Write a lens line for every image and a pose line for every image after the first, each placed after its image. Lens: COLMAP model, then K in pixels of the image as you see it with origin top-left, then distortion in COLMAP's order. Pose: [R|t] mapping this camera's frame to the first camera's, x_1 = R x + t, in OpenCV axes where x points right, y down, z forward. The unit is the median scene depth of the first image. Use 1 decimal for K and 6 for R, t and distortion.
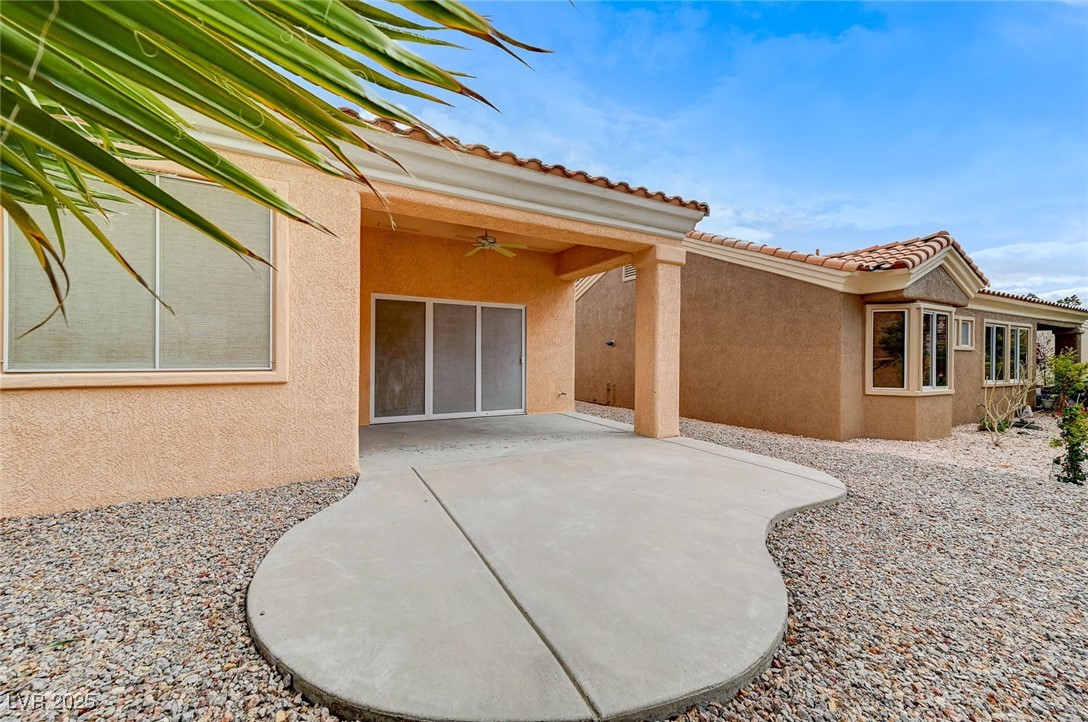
lens RADIAL K [[425.5, 0, 542.0], [0, 425.5, 359.6], [0, 0, 1]] dist [0.017640, 0.000067]
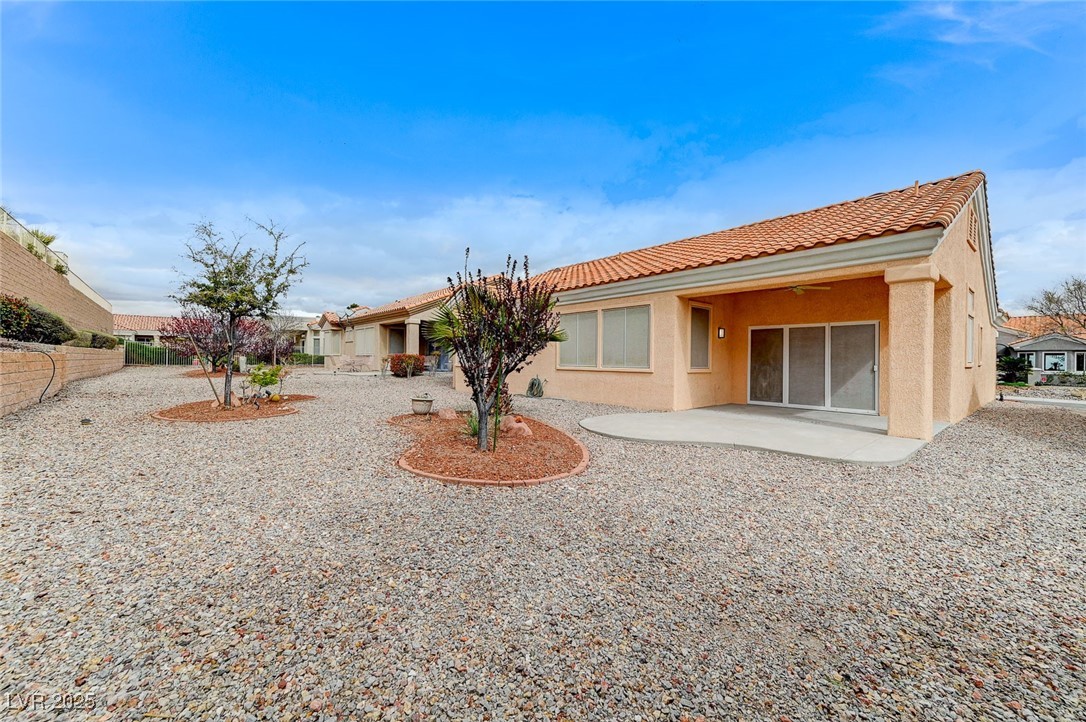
lens RADIAL K [[424.7, 0, 542.7], [0, 424.7, 358.2], [0, 0, 1]] dist [0.017640, 0.000067]
pose [[0.192625, -0.005604, -0.981257, 1.048286], [-0.013642, 0.999872, -0.008388, -0.004332], [0.981178, 0.015002, 0.192523, -0.122942]]
